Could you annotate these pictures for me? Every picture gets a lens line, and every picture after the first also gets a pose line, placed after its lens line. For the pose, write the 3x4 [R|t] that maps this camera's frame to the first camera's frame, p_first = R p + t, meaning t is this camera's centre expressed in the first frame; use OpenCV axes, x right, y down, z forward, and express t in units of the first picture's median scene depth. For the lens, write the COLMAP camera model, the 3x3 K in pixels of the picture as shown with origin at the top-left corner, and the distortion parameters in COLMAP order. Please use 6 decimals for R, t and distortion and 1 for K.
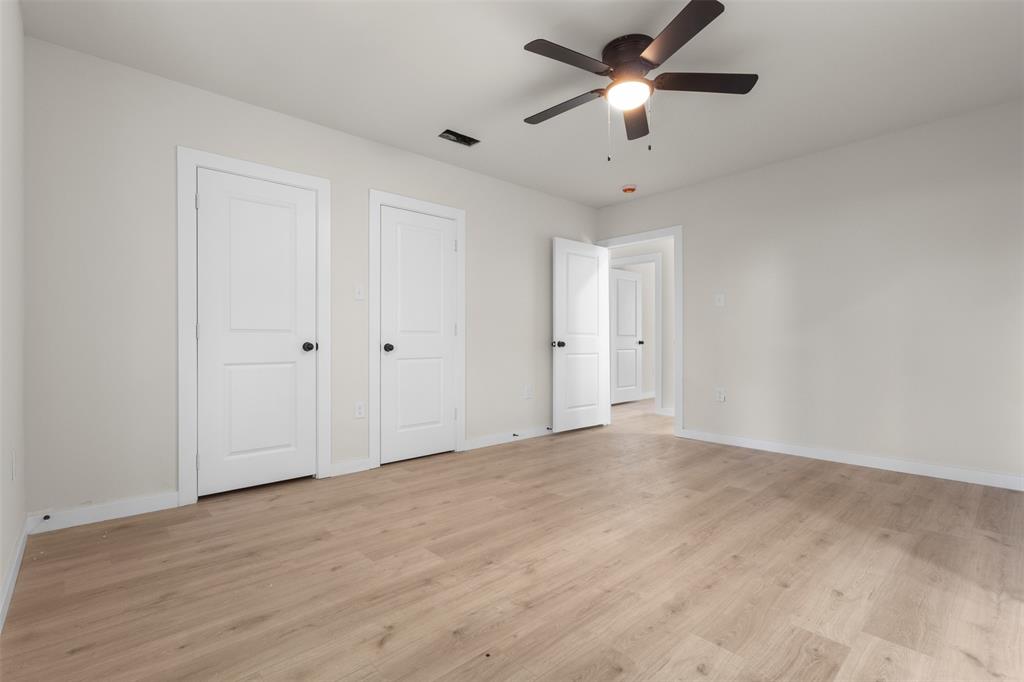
lens RADIAL K [[471.0, 0, 509.5], [0, 471.0, 342.6], [0, 0, 1]] dist [0.001882, 0.000415]
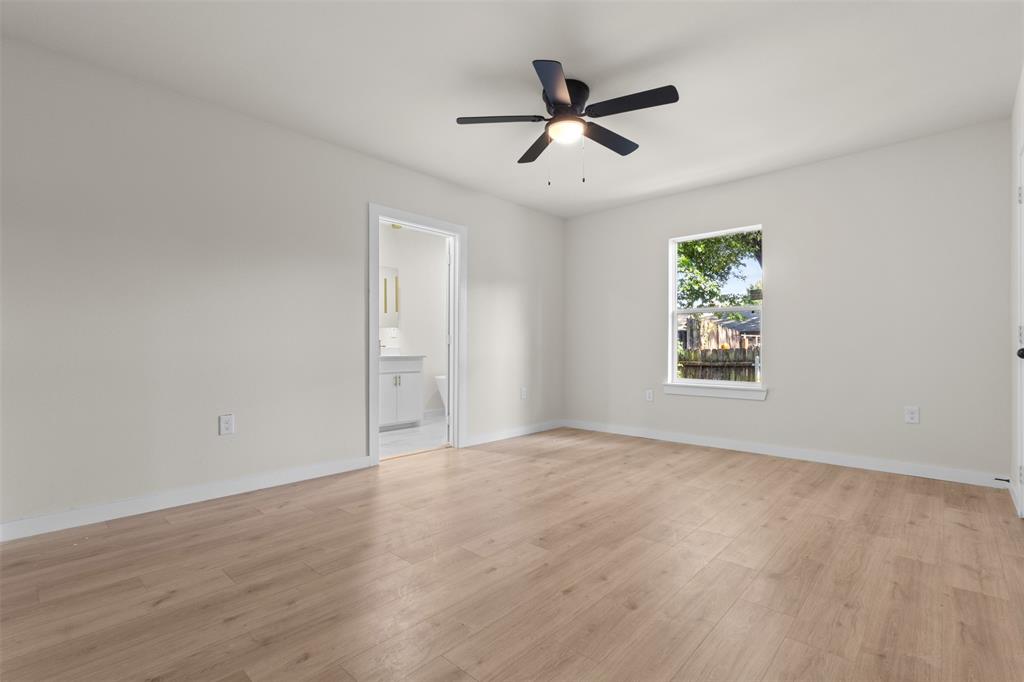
lens RADIAL K [[471.0, 0, 509.5], [0, 471.0, 342.6], [0, 0, 1]] dist [0.001882, 0.000415]
pose [[-0.996493, 0.001792, -0.083659, 0.511162], [0.002158, 0.999988, -0.004295, -0.009202], [0.083650, -0.004461, -0.996485, 2.222968]]
